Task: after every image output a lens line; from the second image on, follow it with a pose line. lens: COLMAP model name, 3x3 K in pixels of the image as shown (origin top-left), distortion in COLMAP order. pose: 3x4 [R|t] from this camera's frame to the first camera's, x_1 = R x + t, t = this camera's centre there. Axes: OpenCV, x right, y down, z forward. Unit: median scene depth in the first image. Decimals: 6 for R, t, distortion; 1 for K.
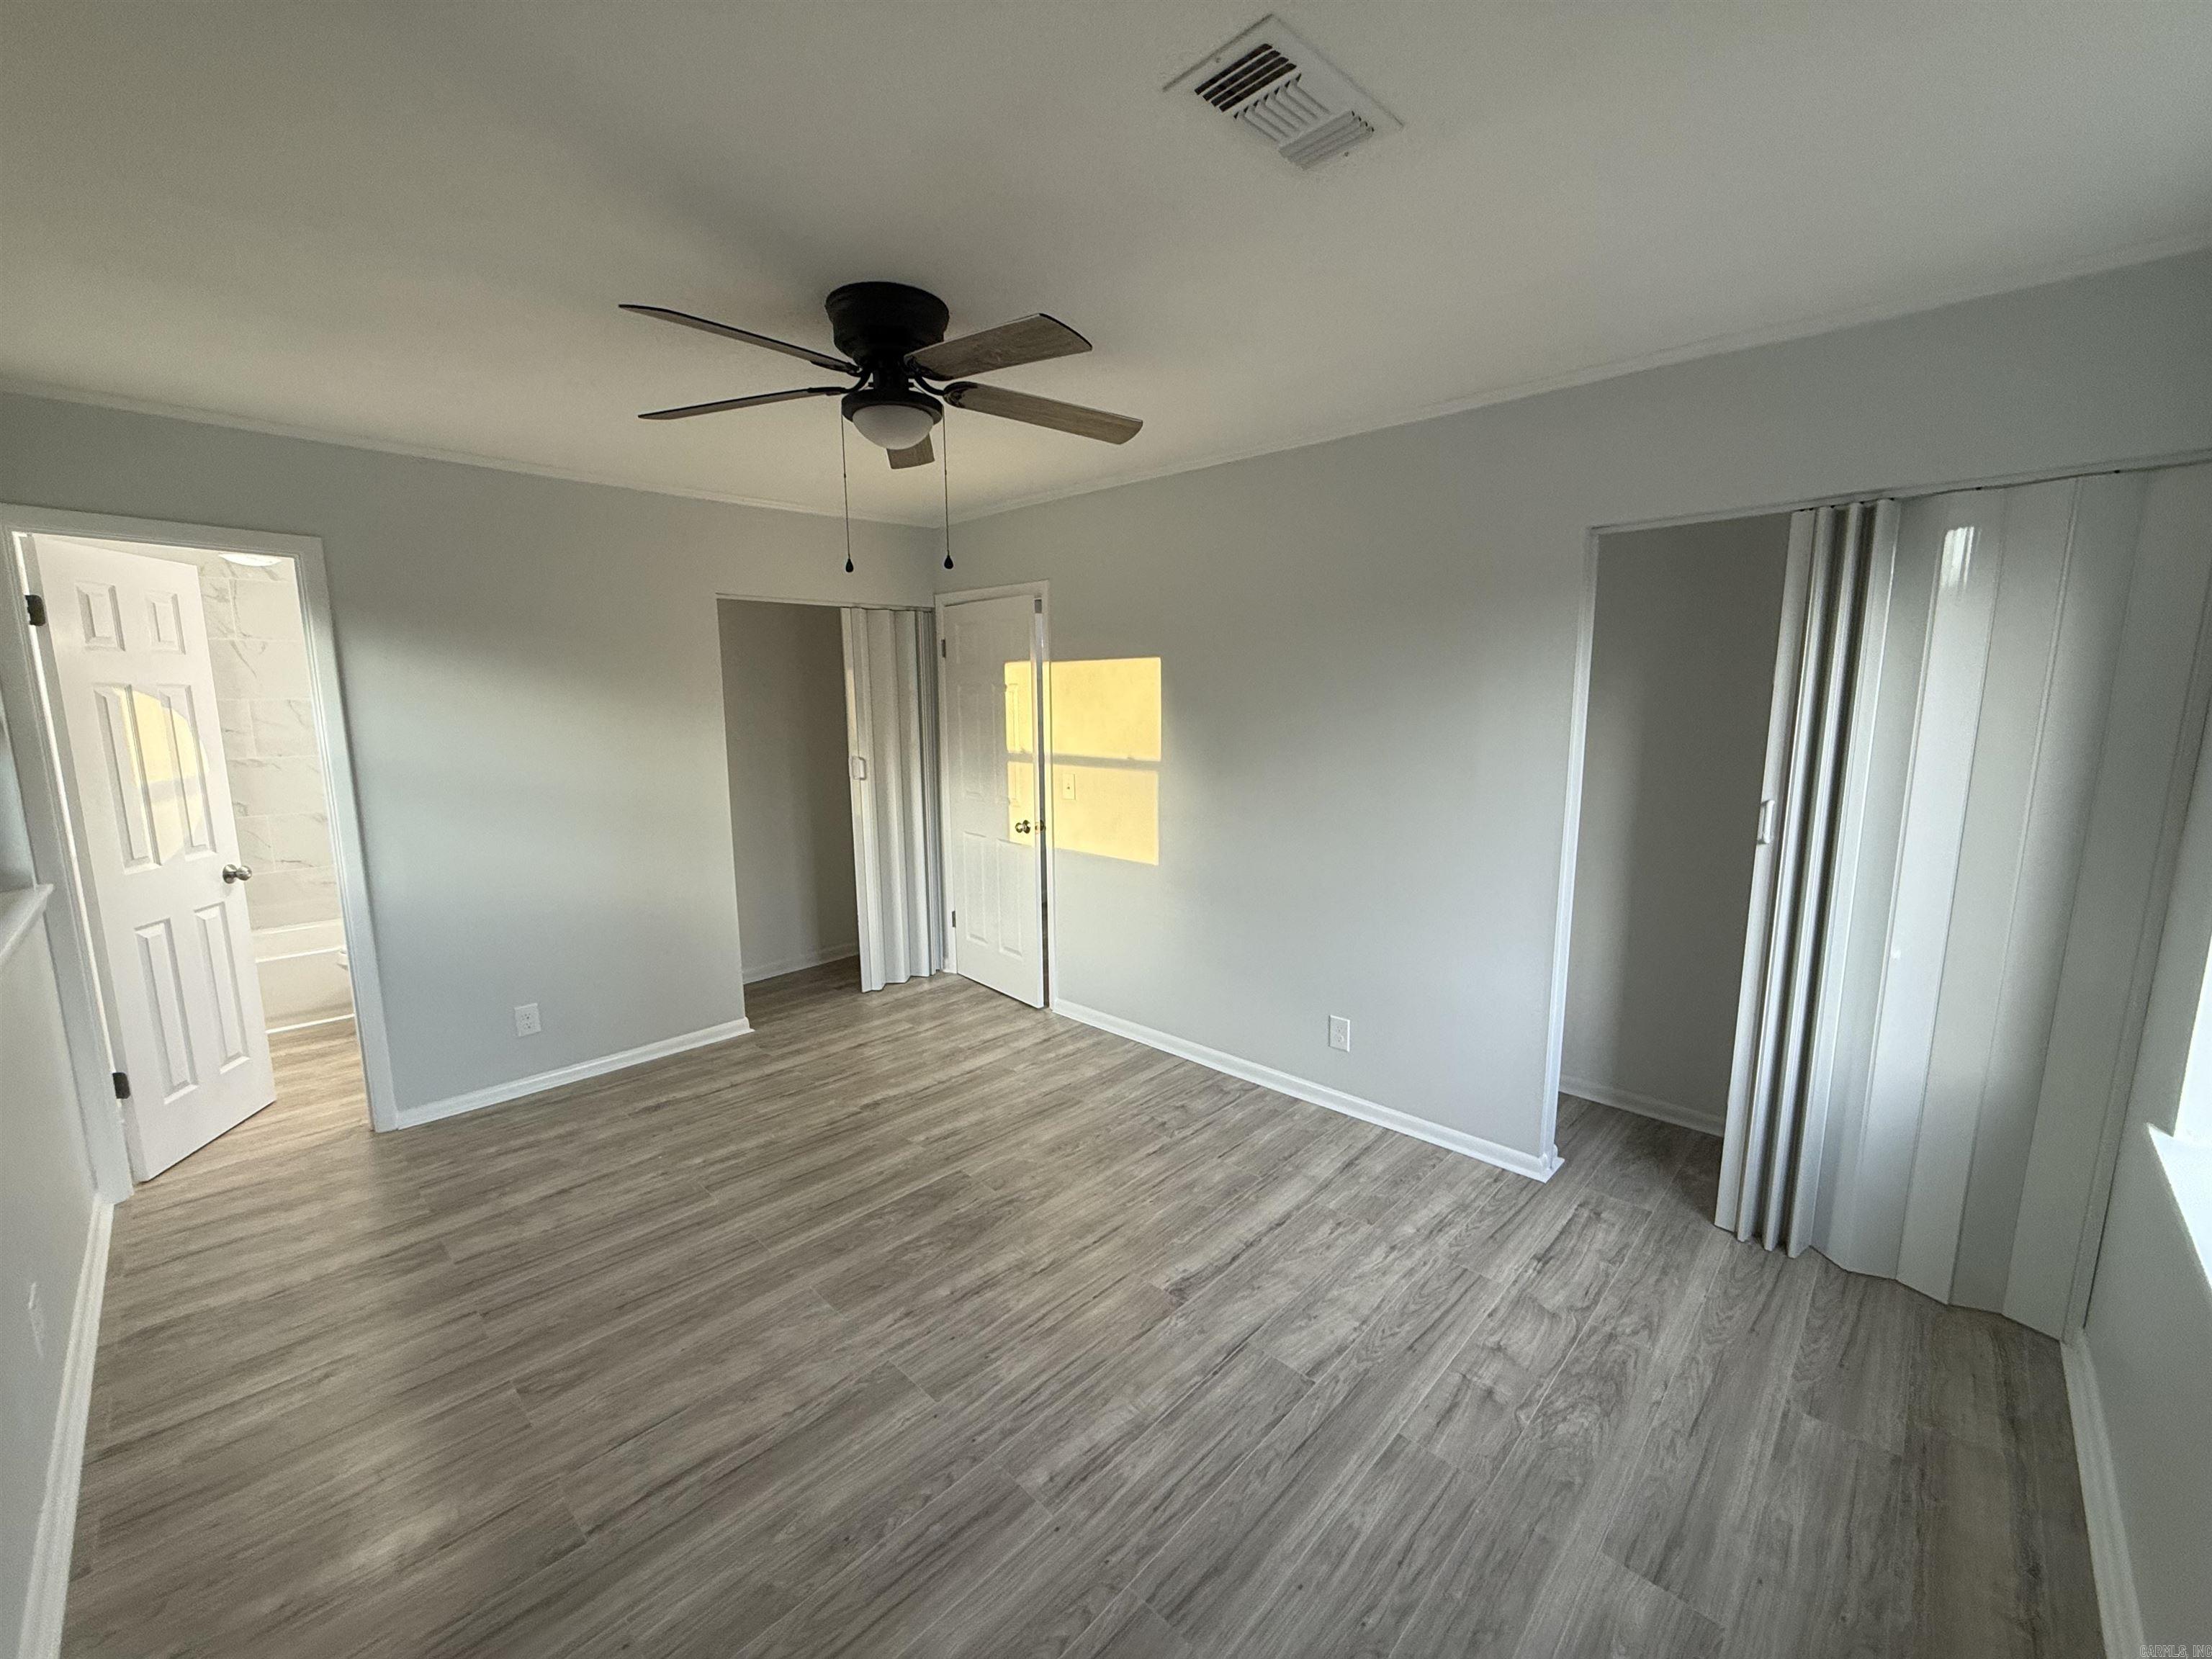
lens RADIAL K [[883.2, 0, 1101.1], [0, 883.2, 831.1], [0, 0, 1]] dist [-0.013015, -0.000165]
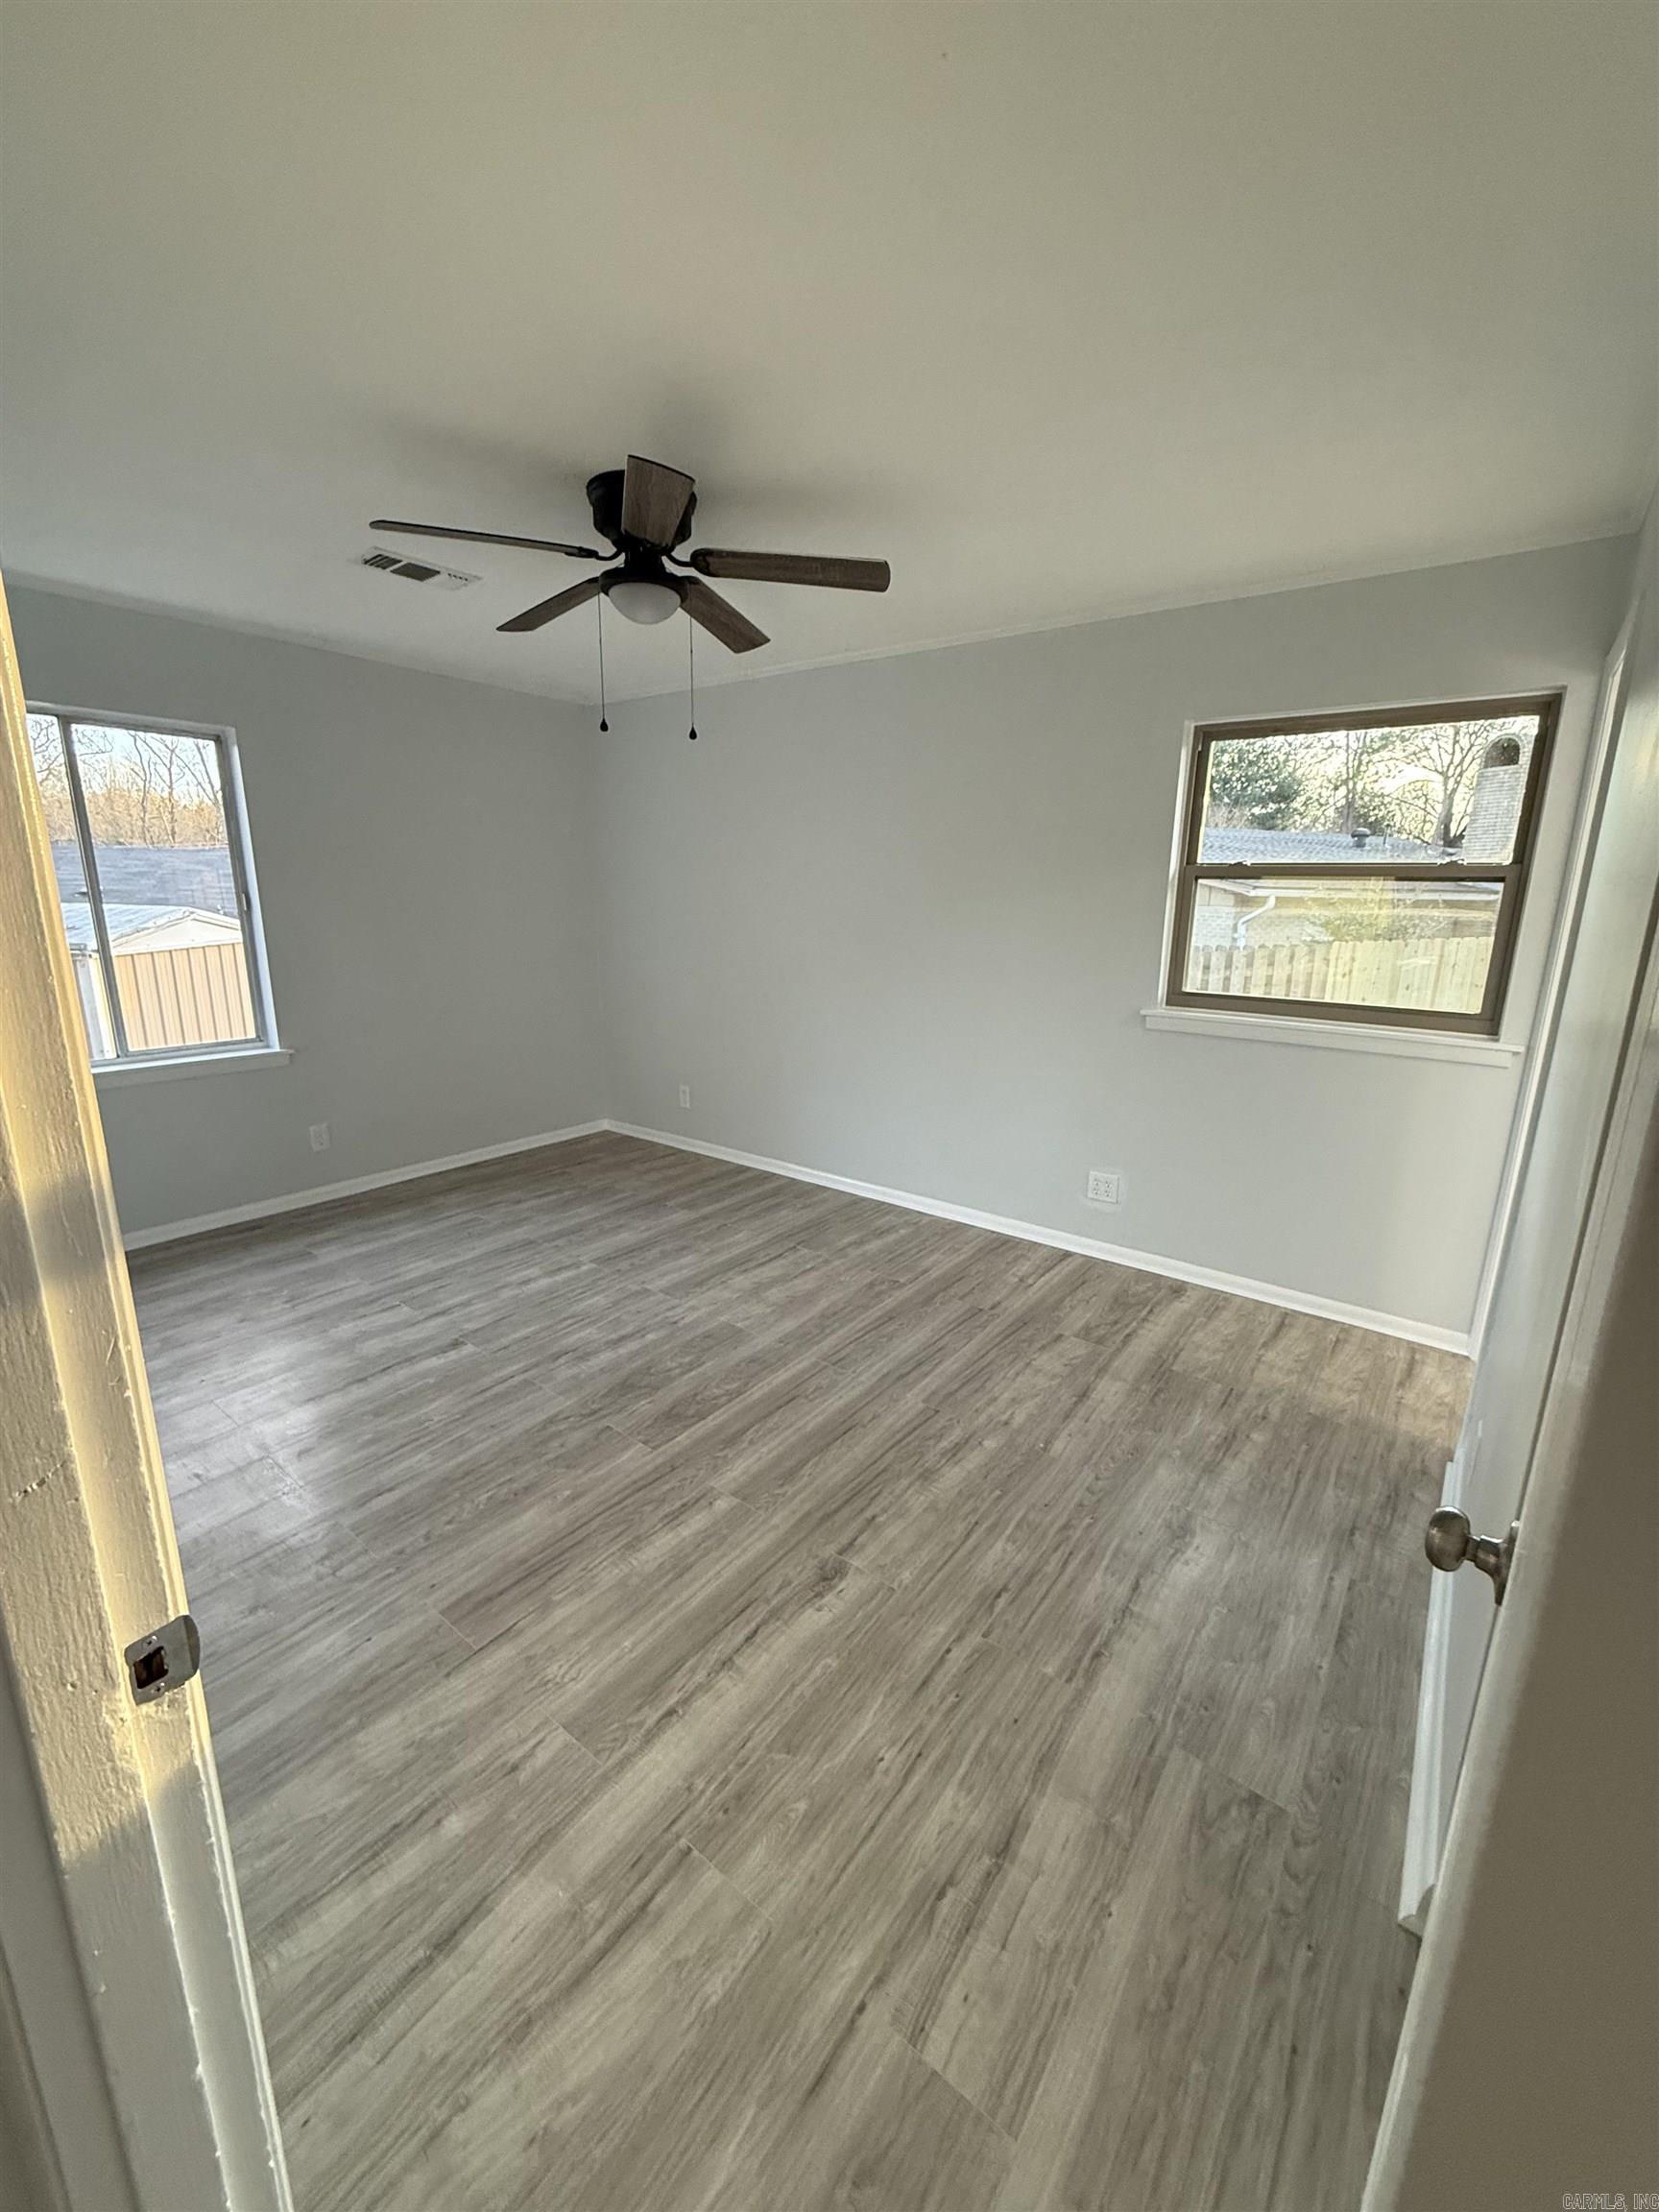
lens RADIAL K [[883.2, 0, 831.7], [0, 883.2, 1096.9], [0, 0, 1]] dist [-0.013015, -0.000165]
pose [[-0.992058, 0.016466, -0.124695, -0.250549], [-0.032161, 0.925229, 0.378043, -0.245055], [0.121596, 0.379052, -0.917352, 1.809559]]
